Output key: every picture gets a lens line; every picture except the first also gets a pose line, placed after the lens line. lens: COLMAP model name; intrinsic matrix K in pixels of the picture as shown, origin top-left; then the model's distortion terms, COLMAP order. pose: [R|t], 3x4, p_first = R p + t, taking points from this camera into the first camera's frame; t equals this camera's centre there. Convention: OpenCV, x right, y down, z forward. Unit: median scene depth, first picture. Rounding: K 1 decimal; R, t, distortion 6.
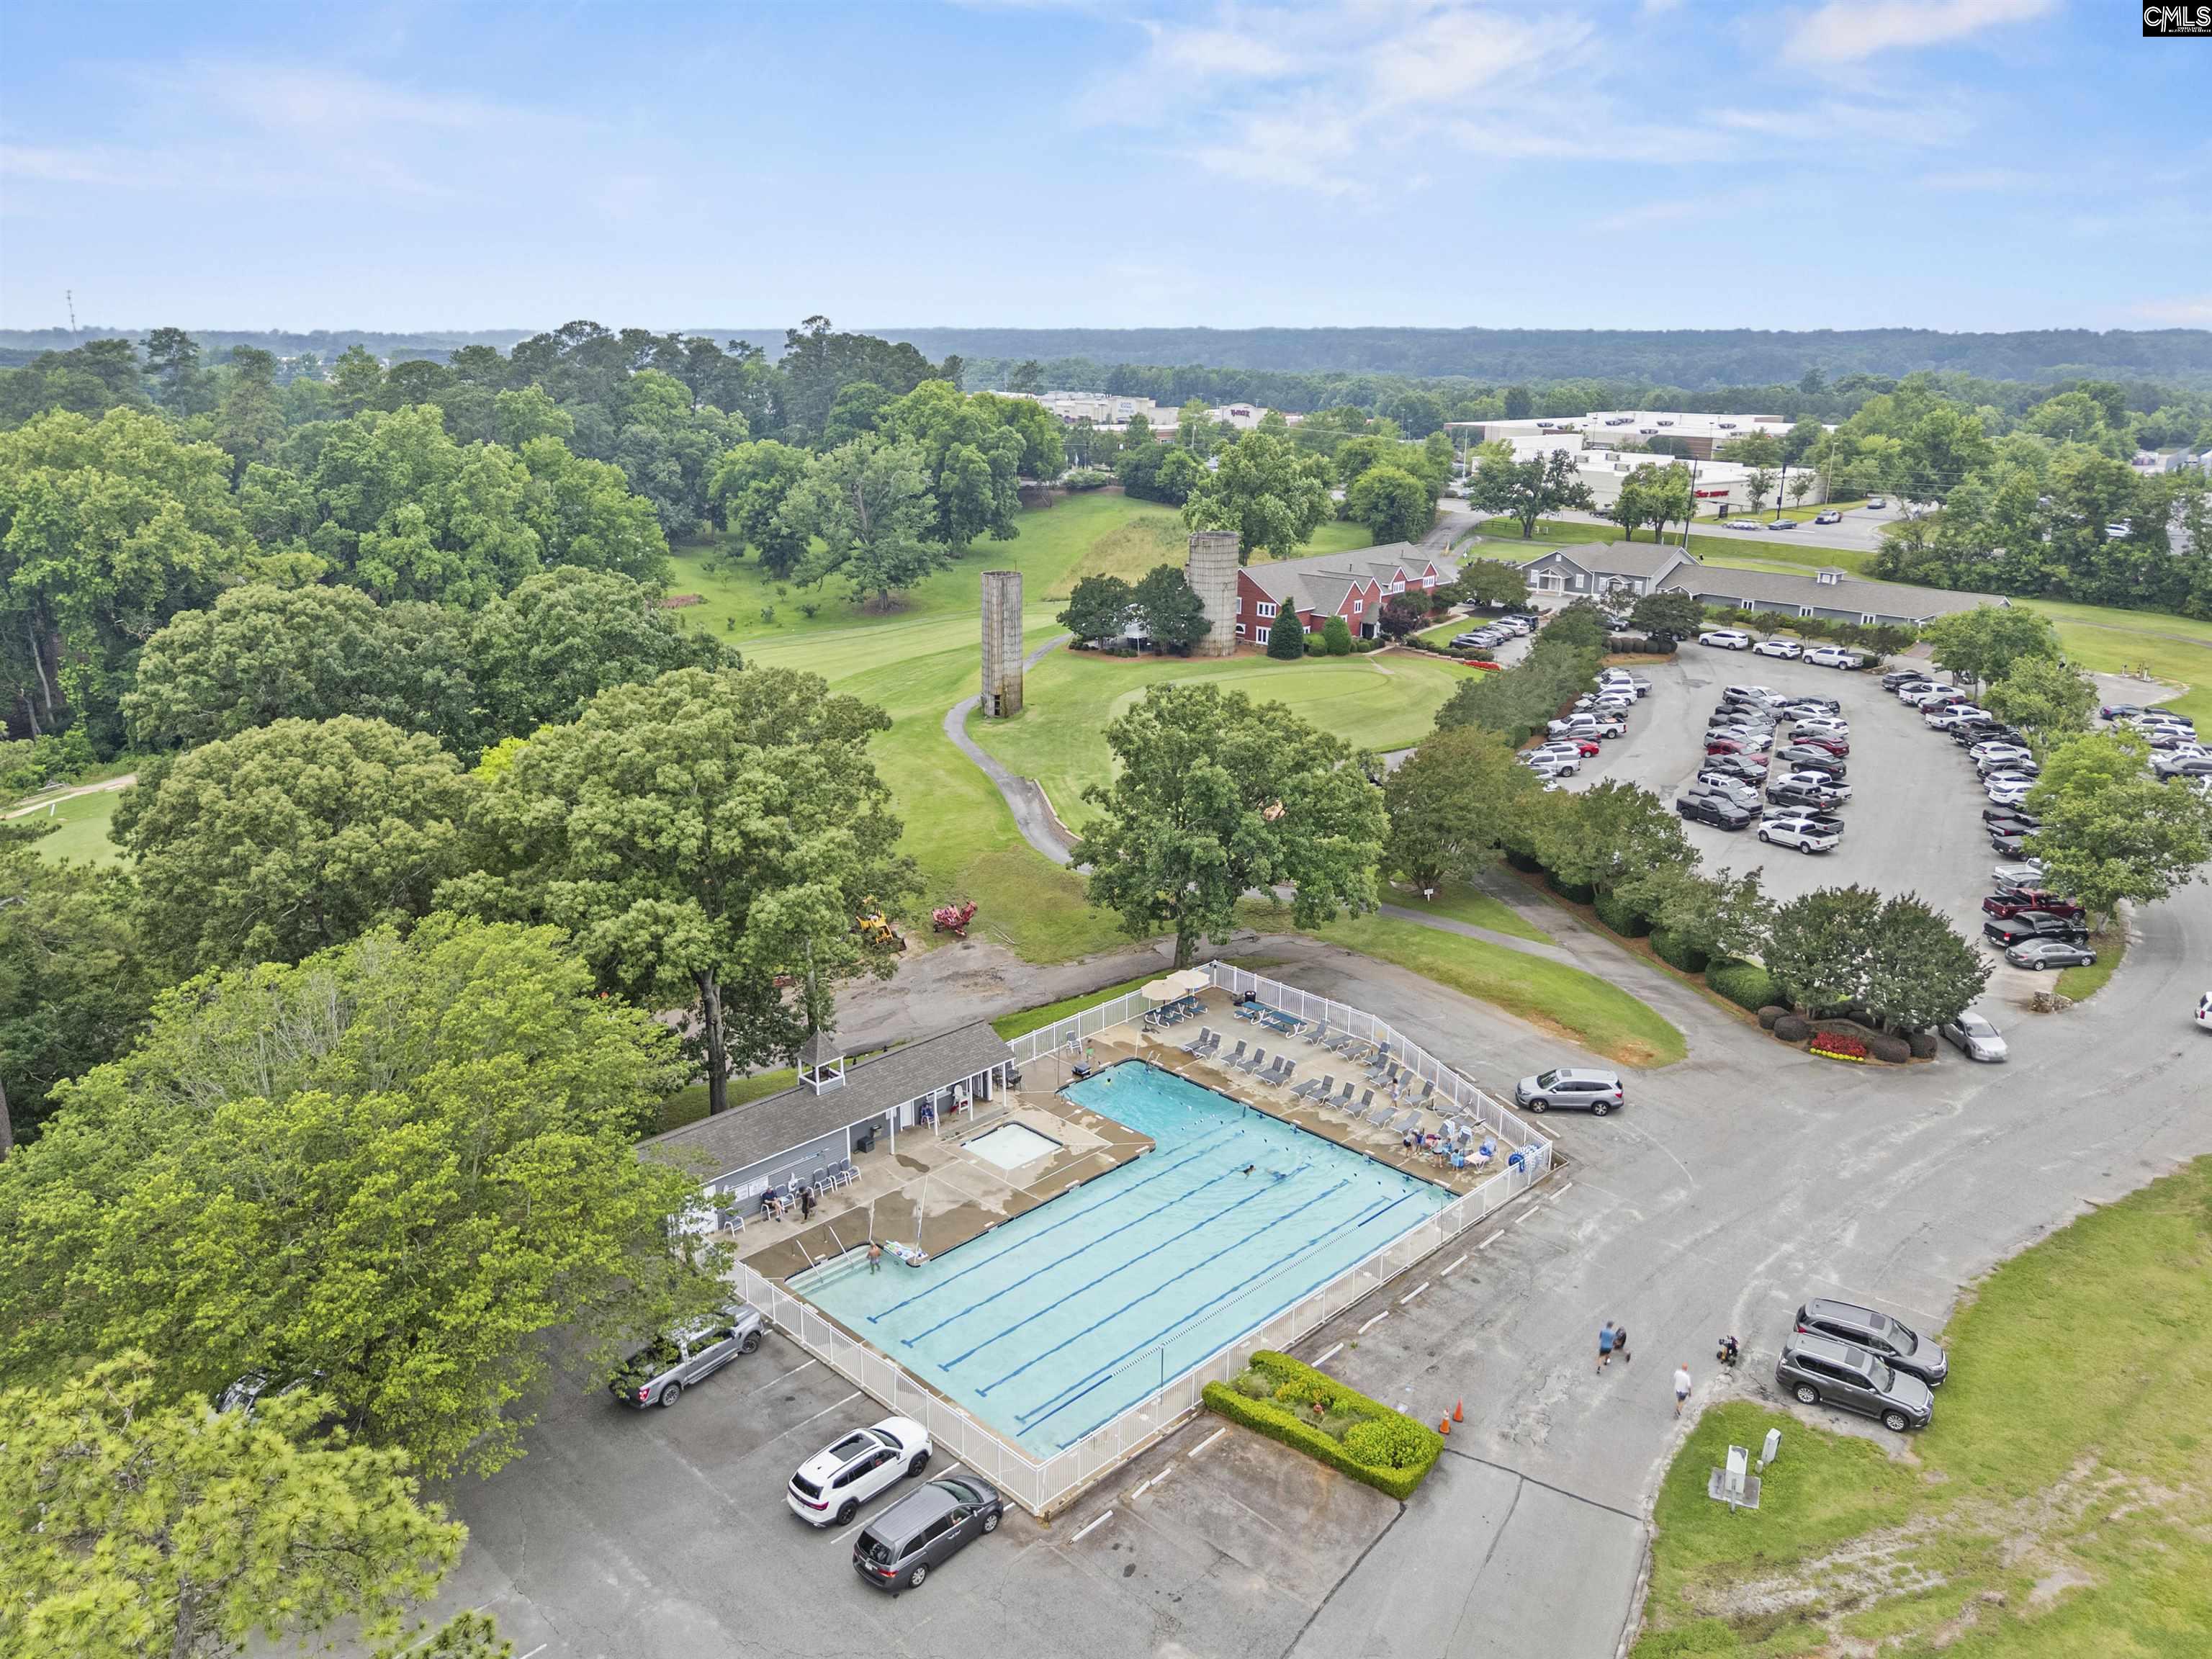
lens RADIAL K [[1657.6, 0, 1094.8], [0, 1657.6, 831.4], [0, 0, 1]] dist [0.058162, -0.008767]
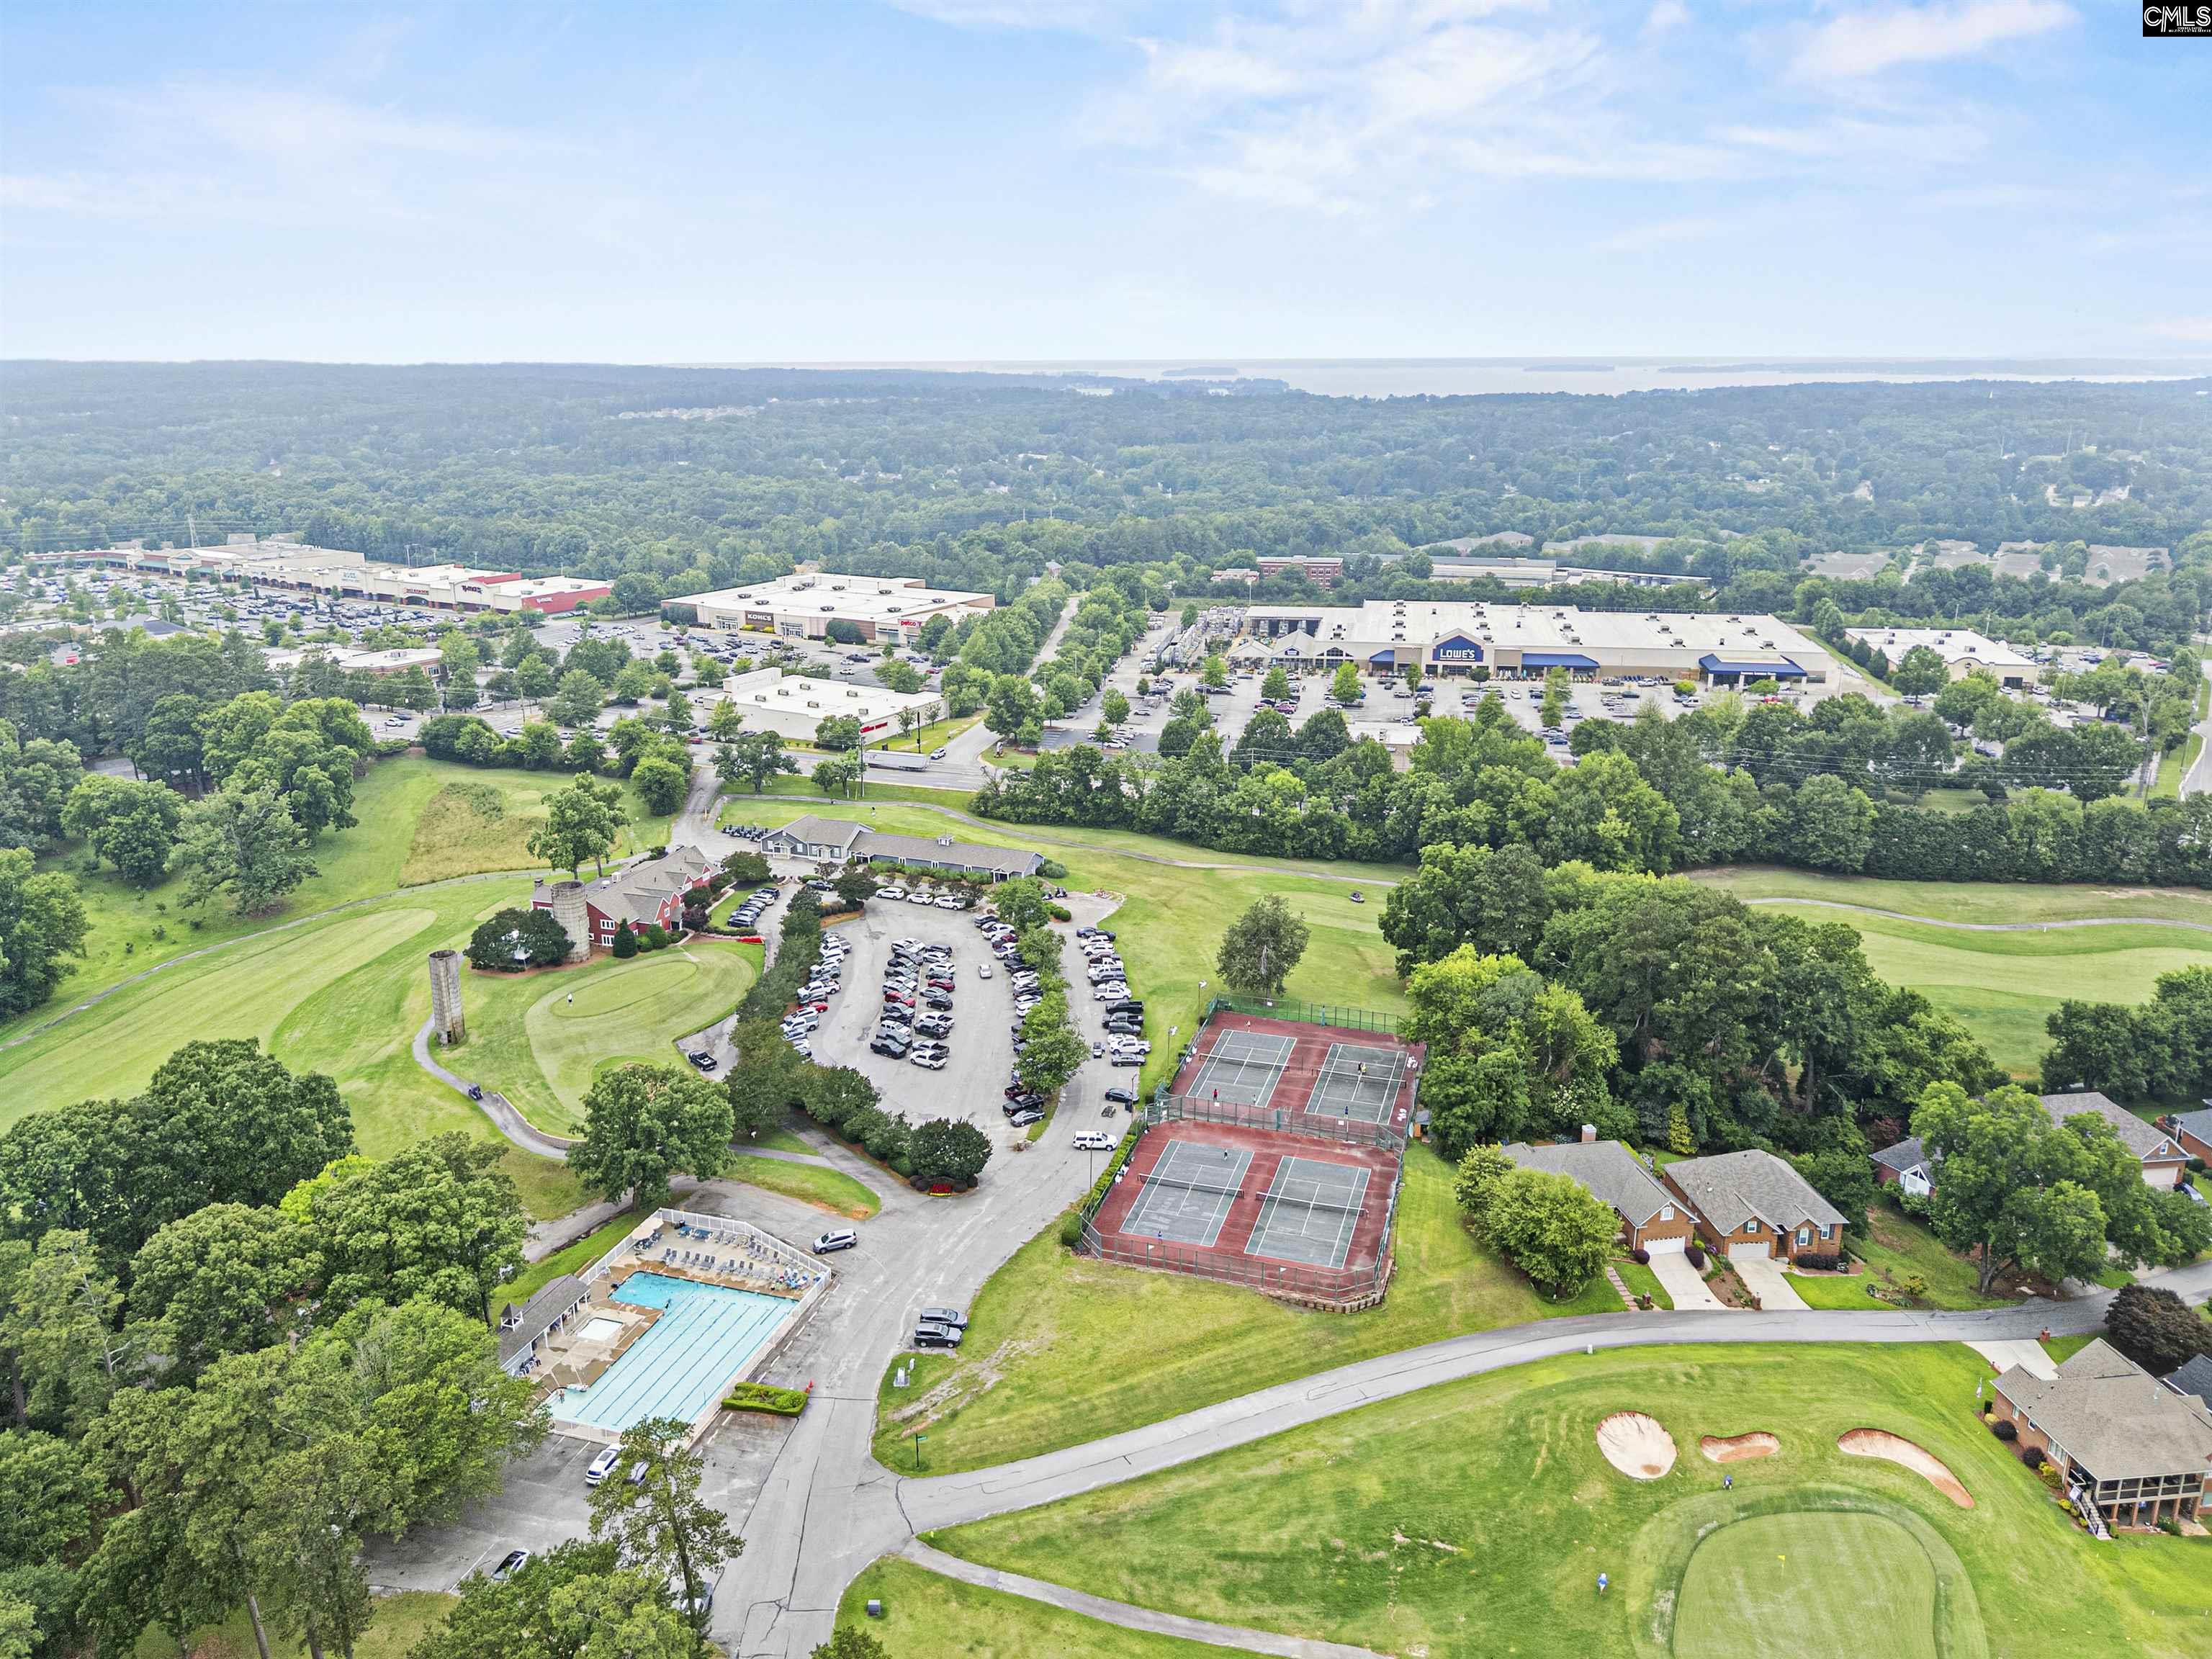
lens RADIAL K [[1657.6, 0, 1094.8], [0, 1657.6, 831.4], [0, 0, 1]] dist [0.058162, -0.008767]
pose [[0.892620, -0.132139, 0.431010, -0.243605], [0.136453, 0.990423, 0.021050, -0.311972], [-0.429663, 0.040023, 0.902102, -0.976117]]
